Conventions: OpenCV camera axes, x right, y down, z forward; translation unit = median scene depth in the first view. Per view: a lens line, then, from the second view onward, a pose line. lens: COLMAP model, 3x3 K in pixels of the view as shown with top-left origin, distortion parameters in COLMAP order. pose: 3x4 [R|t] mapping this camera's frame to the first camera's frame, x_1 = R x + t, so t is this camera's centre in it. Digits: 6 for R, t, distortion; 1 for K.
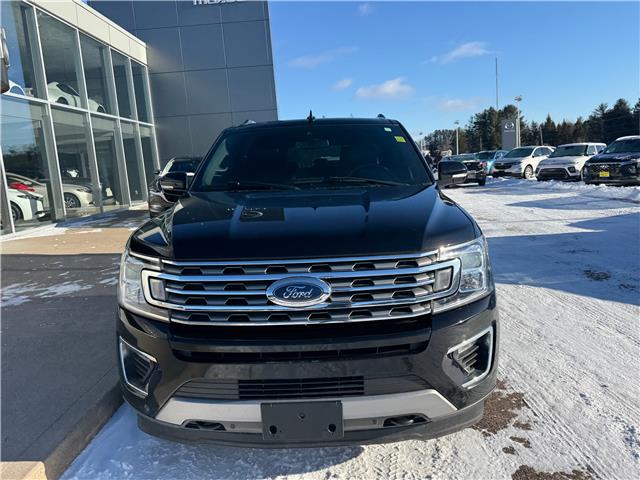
lens RADIAL K [[482.5, 0, 325.1], [0, 482.5, 235.1], [0, 0, 1]] dist [0.065697, -0.093892]
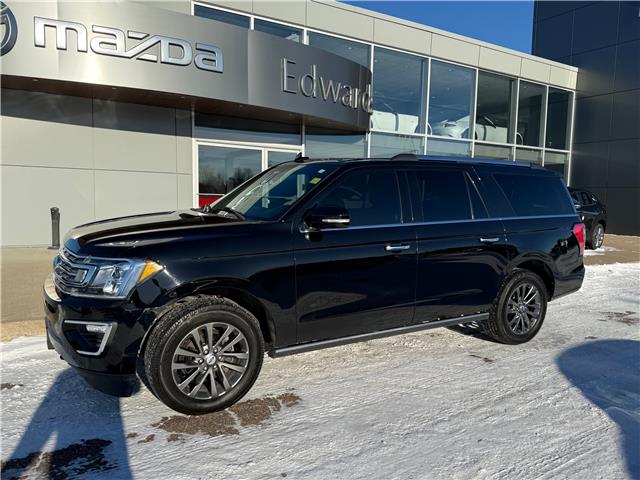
lens RADIAL K [[482.1, 0, 324.9], [0, 482.1, 243.3], [0, 0, 1]] dist [0.031672, -0.042492]
pose [[0.529302, 0.161764, -0.832869, 1.192992], [-0.184040, 0.980173, 0.073414, -0.162062], [0.828232, 0.114423, 0.548579, 0.510476]]
